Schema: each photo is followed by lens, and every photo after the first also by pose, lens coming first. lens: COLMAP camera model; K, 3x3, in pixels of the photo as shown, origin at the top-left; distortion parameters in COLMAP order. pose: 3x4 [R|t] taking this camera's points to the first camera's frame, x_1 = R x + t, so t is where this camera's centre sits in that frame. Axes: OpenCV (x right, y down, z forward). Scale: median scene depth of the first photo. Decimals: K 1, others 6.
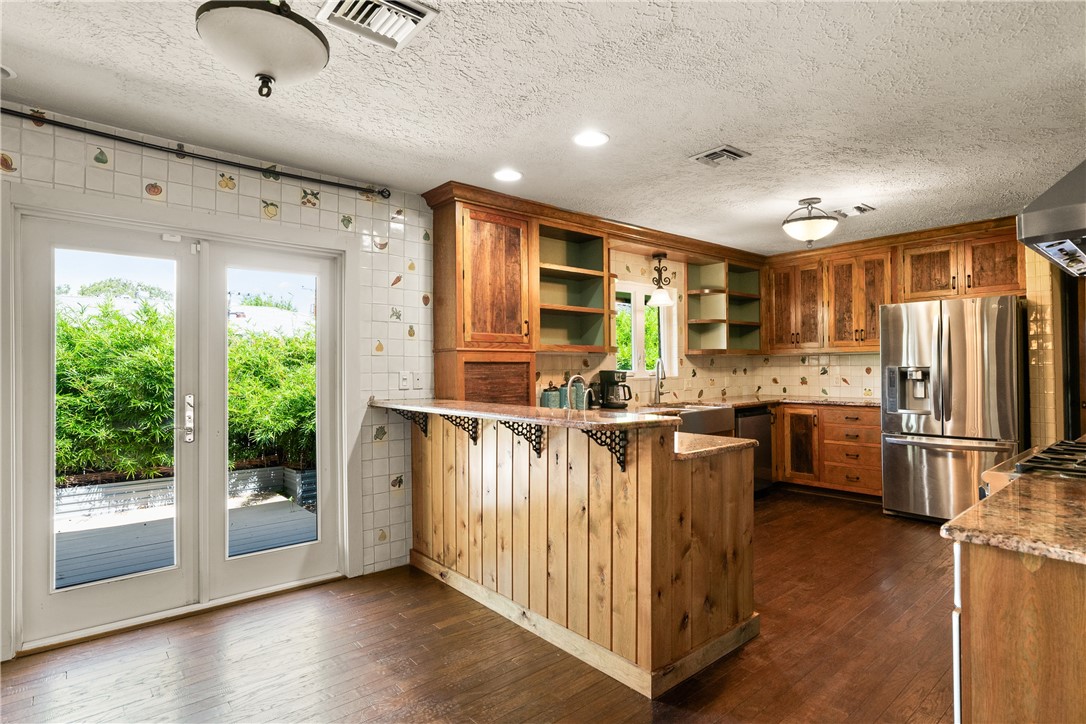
lens RADIAL K [[571.9, 0, 544.4], [0, 571.9, 362.8], [0, 0, 1]] dist [0.005820, 0.001293]
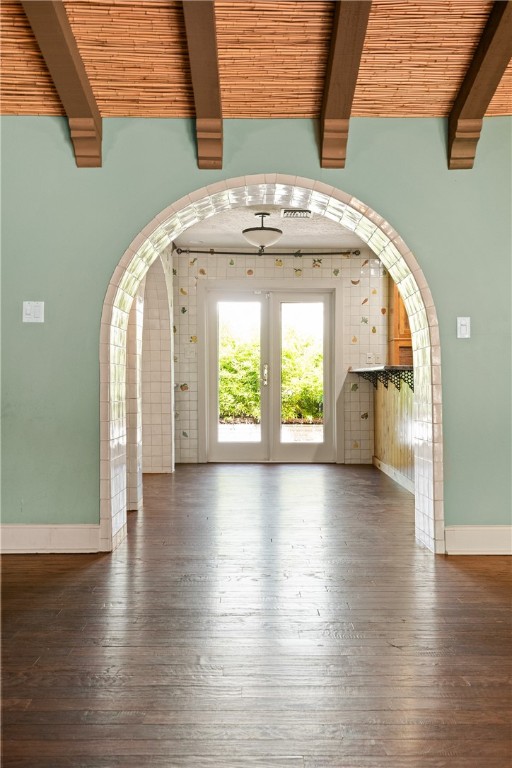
lens RADIAL K [[681.3, 0, 255.6], [0, 681.3, 383.0], [0, 0, 1]] dist [0.014061, 0.001192]
pose [[0.764231, 0.005513, -0.644919, 0.867889], [0.005809, 0.999864, 0.015431, 0.075210], [0.644916, -0.015539, 0.764095, -0.847444]]
